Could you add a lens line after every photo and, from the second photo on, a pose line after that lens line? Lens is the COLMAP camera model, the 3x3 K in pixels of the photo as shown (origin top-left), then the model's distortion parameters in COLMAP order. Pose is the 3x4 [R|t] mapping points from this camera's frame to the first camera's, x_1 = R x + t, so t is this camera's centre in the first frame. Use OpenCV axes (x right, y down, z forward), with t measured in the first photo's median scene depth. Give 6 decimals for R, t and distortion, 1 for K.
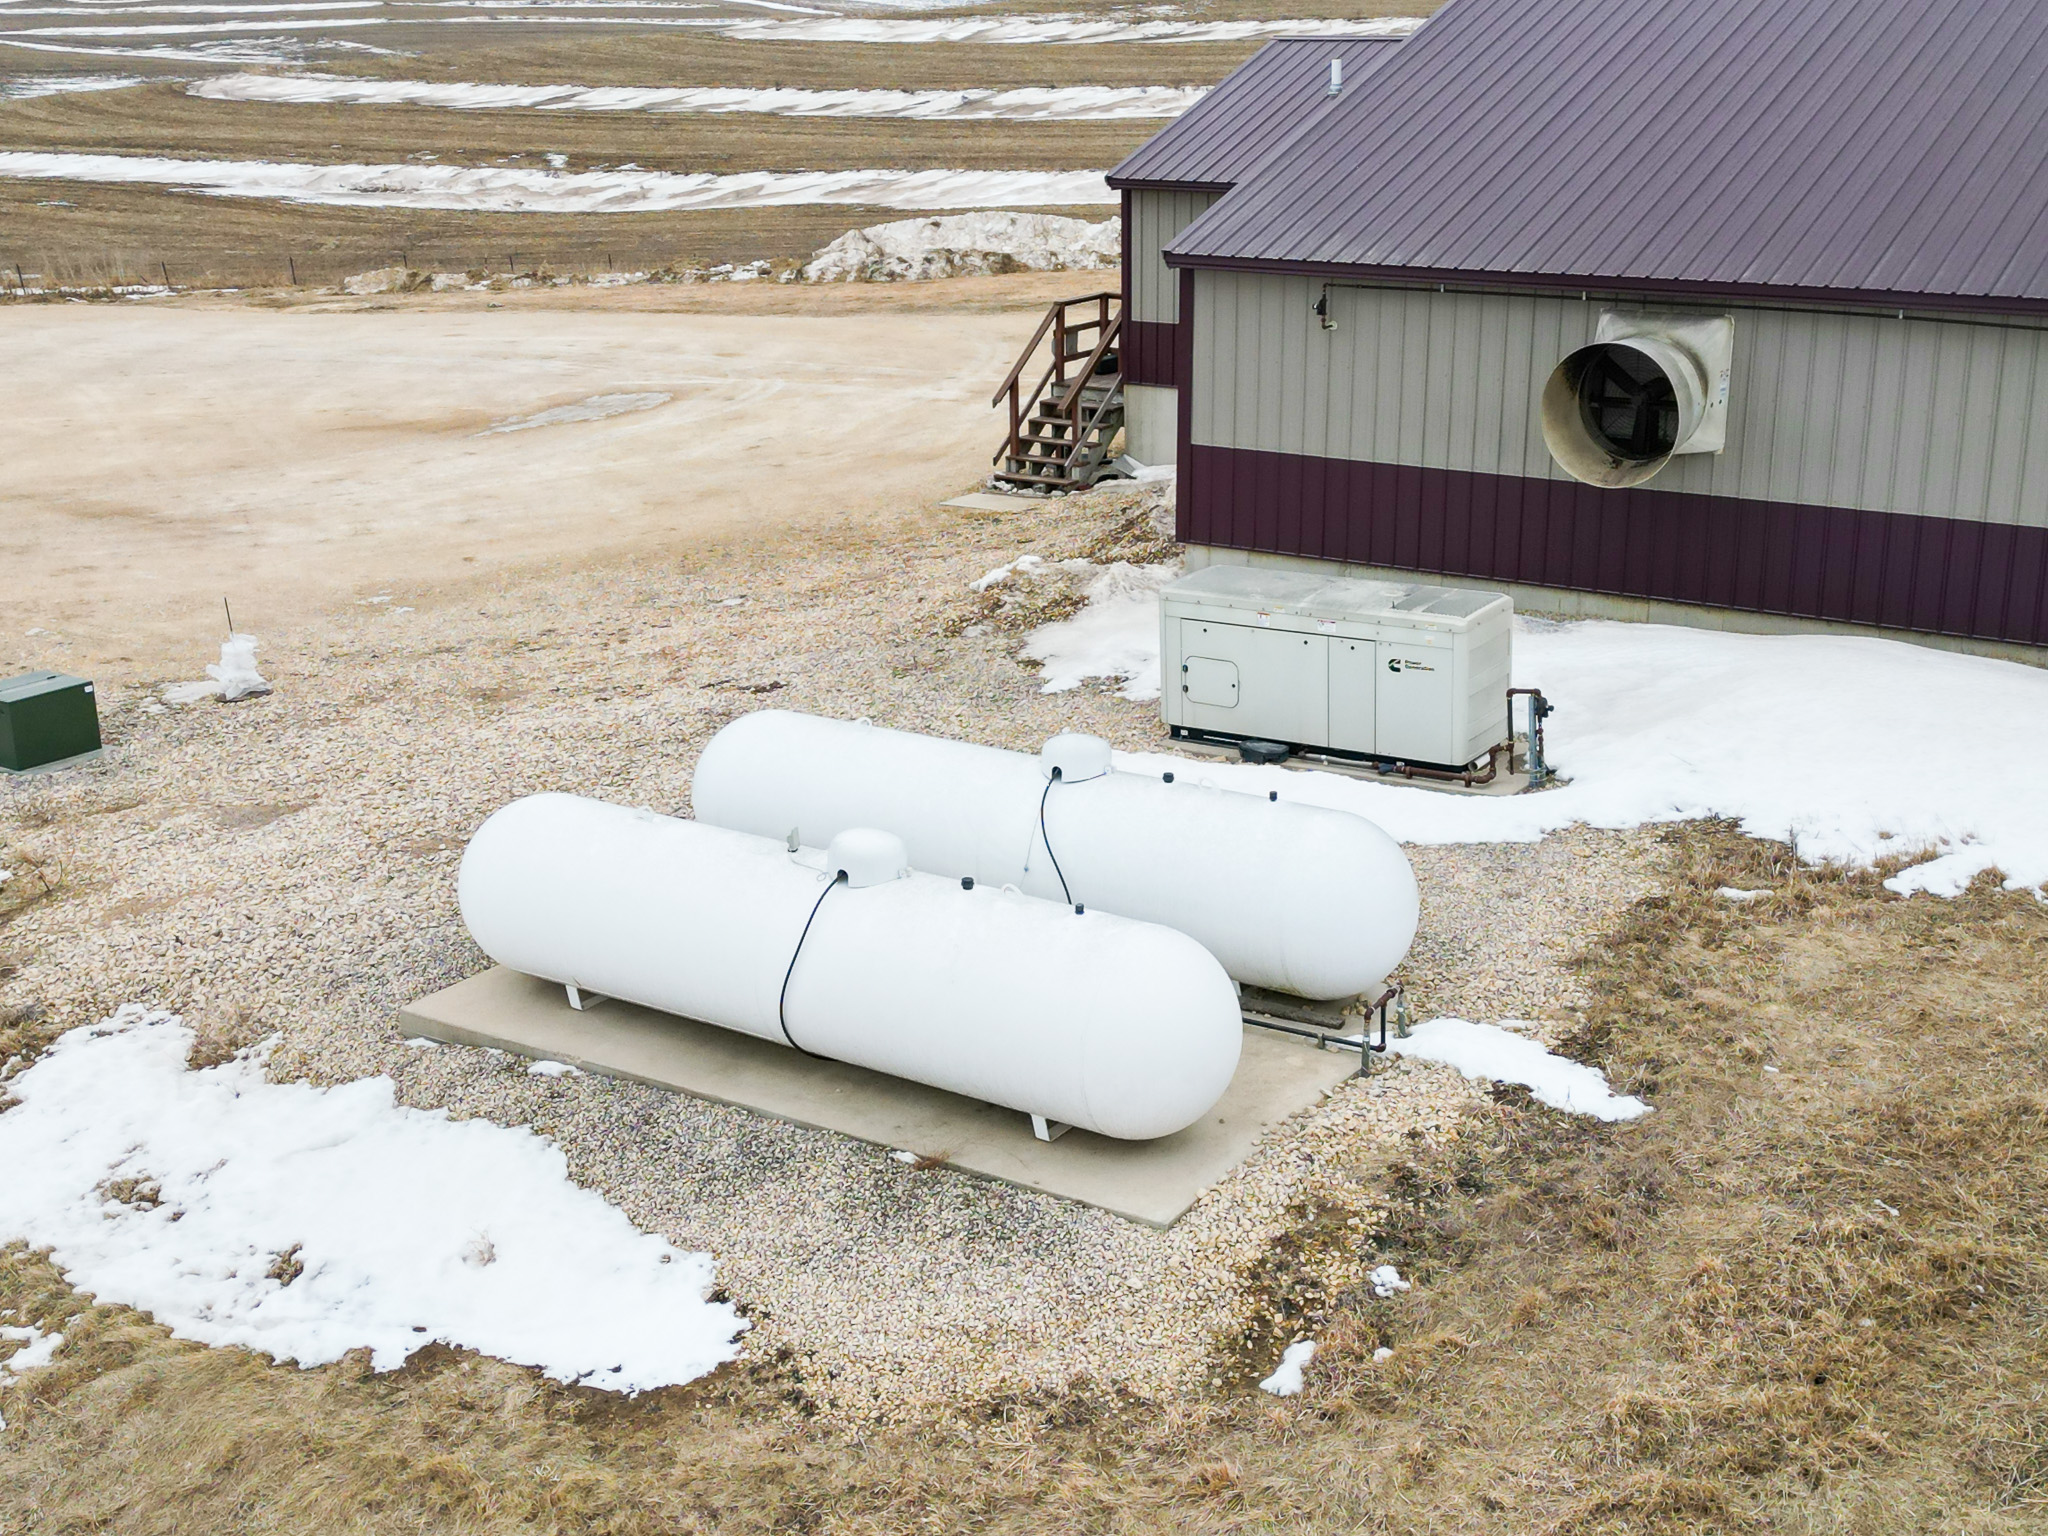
lens RADIAL K [[2132.0, 0, 1024.0], [0, 2132.0, 768.0], [0, 0, 1]] dist [0.056733, -0.089191]
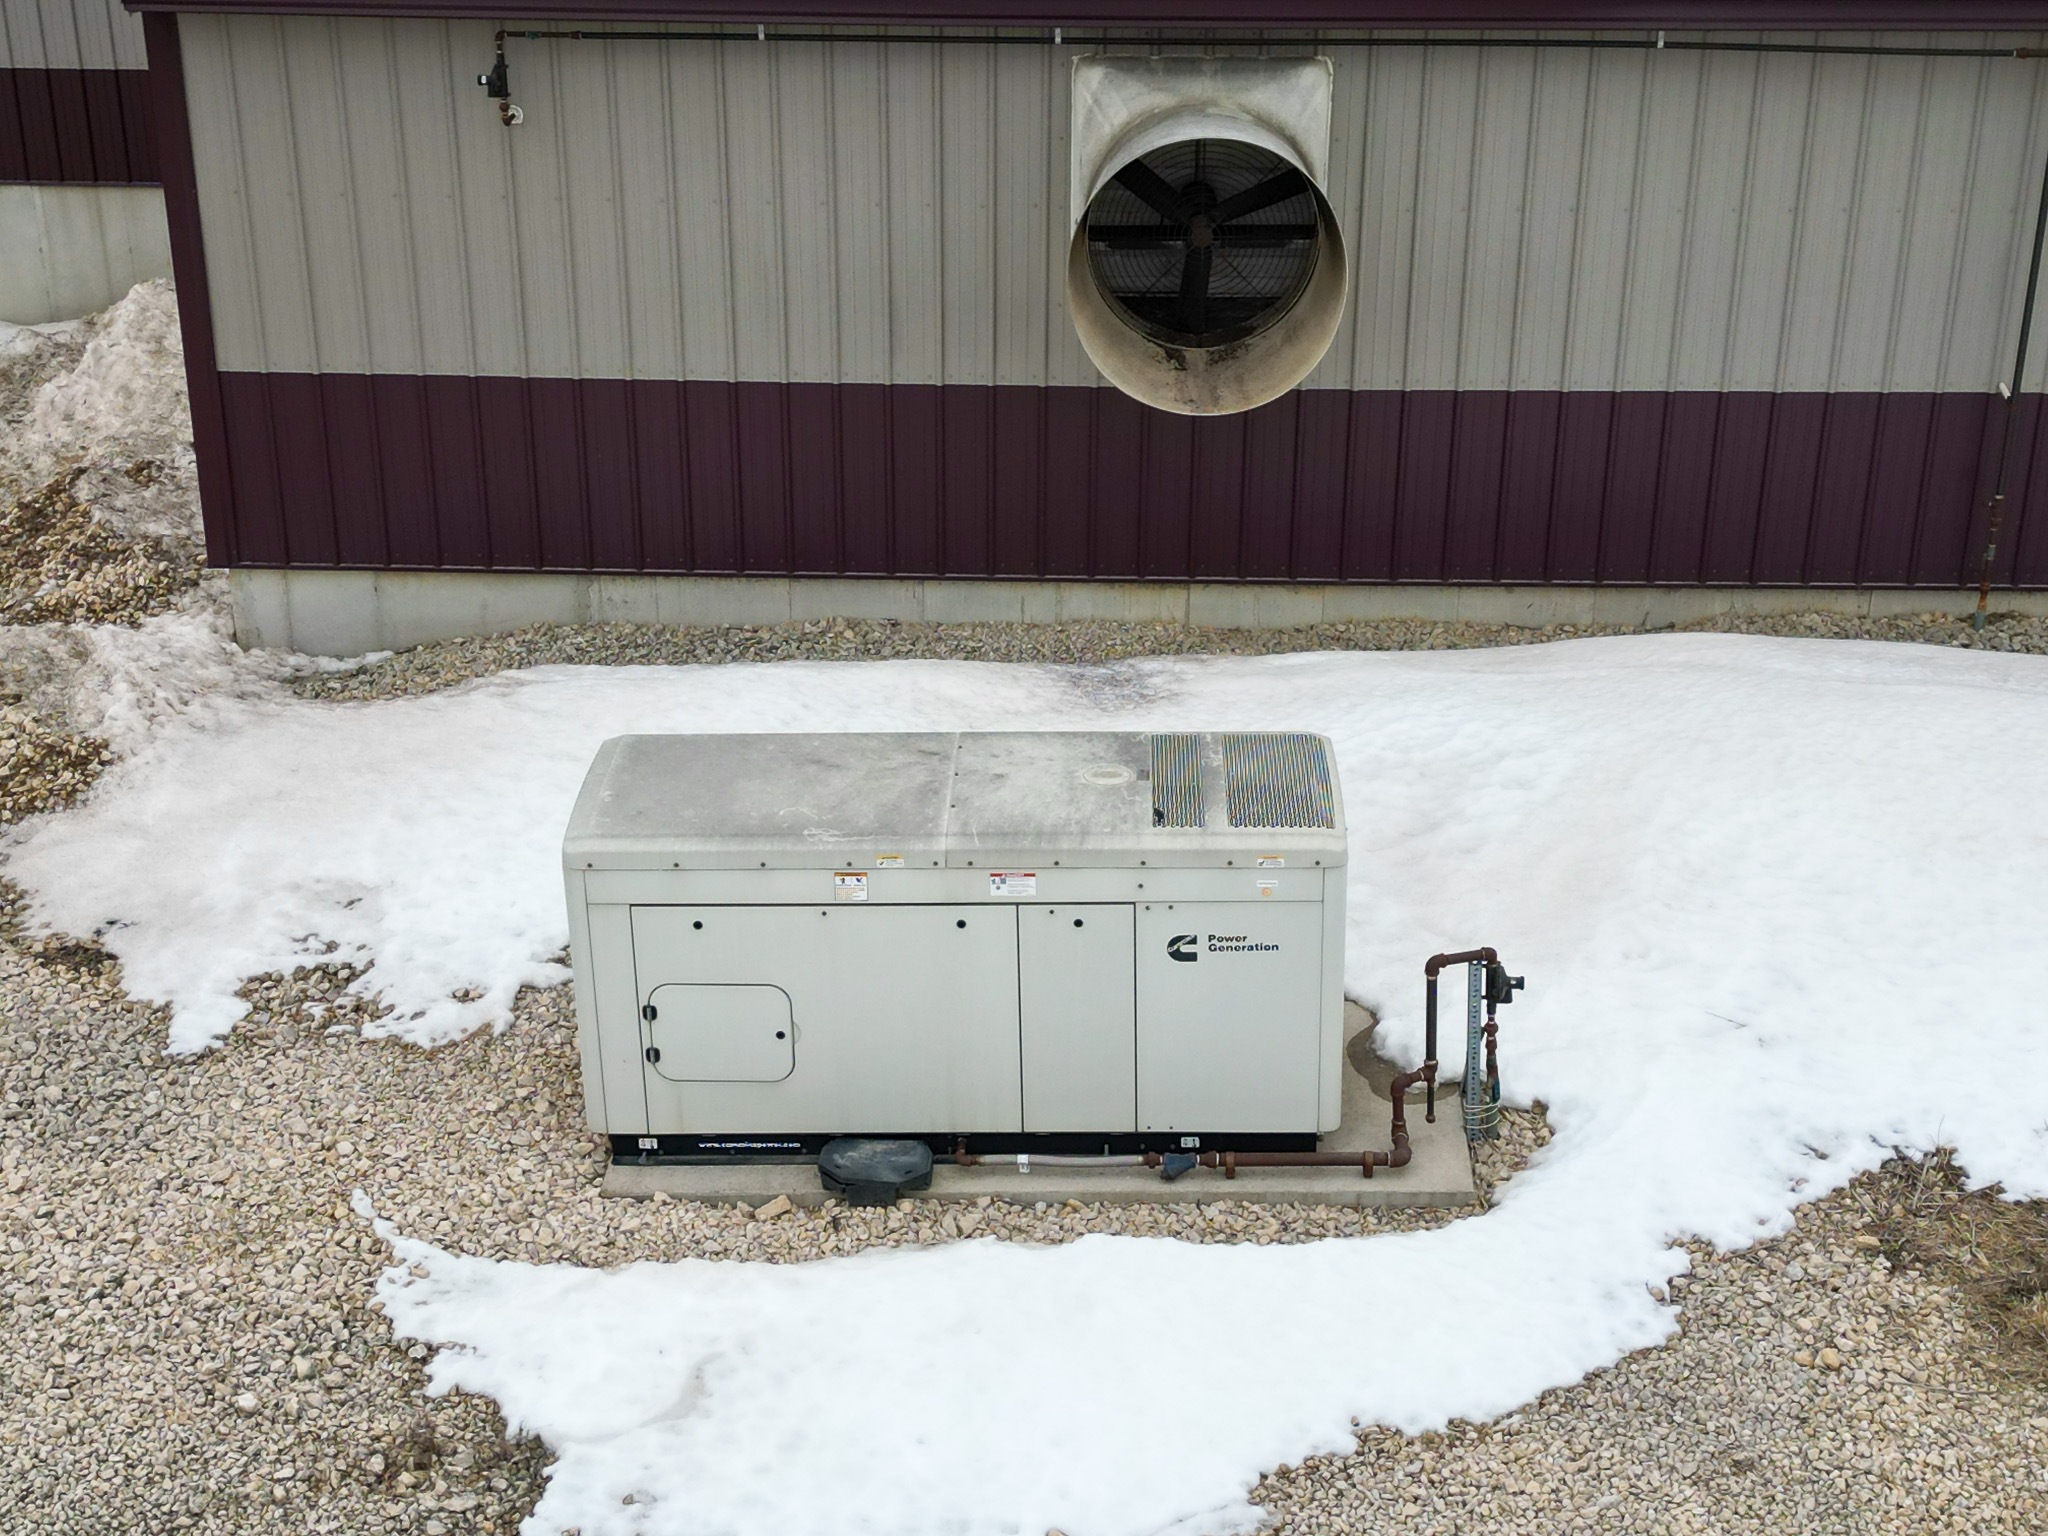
lens RADIAL K [[2774.0, 0, 1024.0], [0, 2774.0, 768.0], [0, 0, 1]] dist [0.114824, -0.039535]
pose [[0.858776, -0.193899, 0.474244, -0.099649], [0.157349, 0.980702, 0.116036, -0.128289], [-0.487592, -0.025026, 0.872713, 0.416570]]
